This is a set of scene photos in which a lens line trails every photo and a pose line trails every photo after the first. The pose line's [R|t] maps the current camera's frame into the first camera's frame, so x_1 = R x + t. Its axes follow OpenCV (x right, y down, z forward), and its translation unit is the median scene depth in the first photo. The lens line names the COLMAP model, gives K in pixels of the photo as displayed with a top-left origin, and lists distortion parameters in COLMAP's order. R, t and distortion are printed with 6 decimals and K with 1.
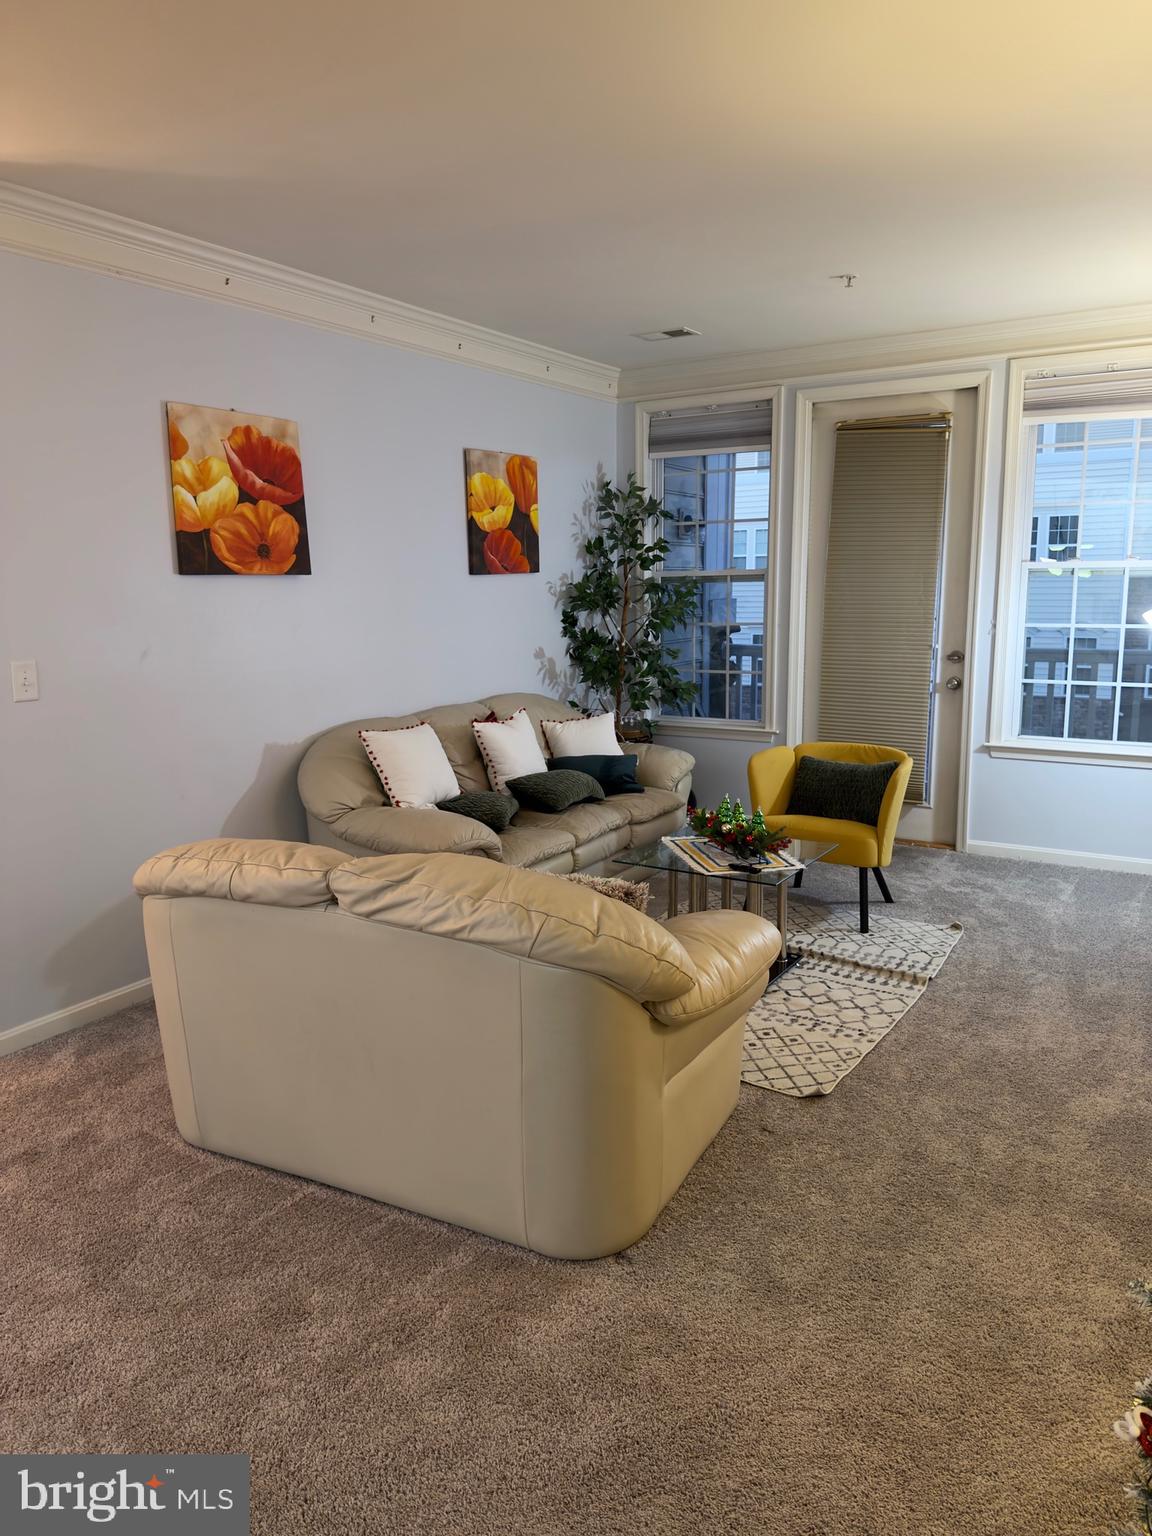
lens RADIAL K [[1080.8, 0, 576.0], [0, 1080.8, 768.0], [0, 0, 1]] dist [-0.000684, -0.000686]
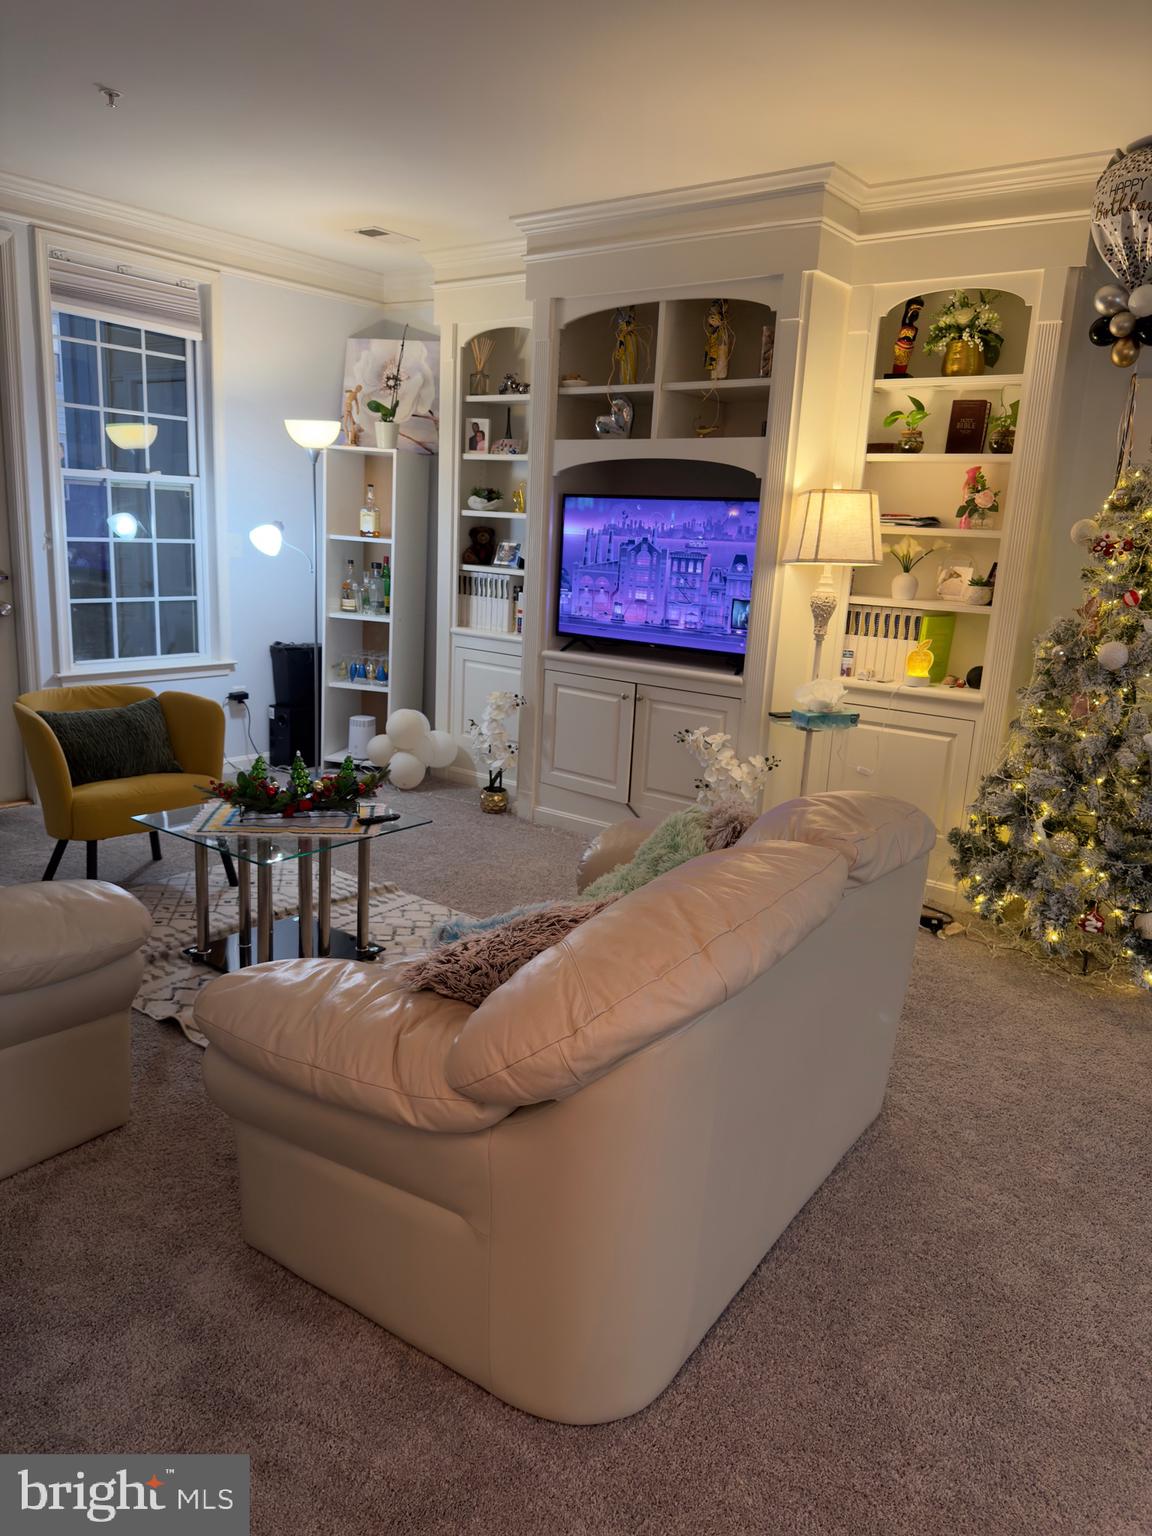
lens RADIAL K [[1080.8, 0, 576.0], [0, 1080.8, 768.0], [0, 0, 1]] dist [-0.000684, -0.000686]
pose [[0.100355, -0.202741, 0.974076, -0.481422], [0.126546, 0.973669, 0.189619, -0.066048], [-0.986871, 0.104236, 0.123368, 0.510840]]
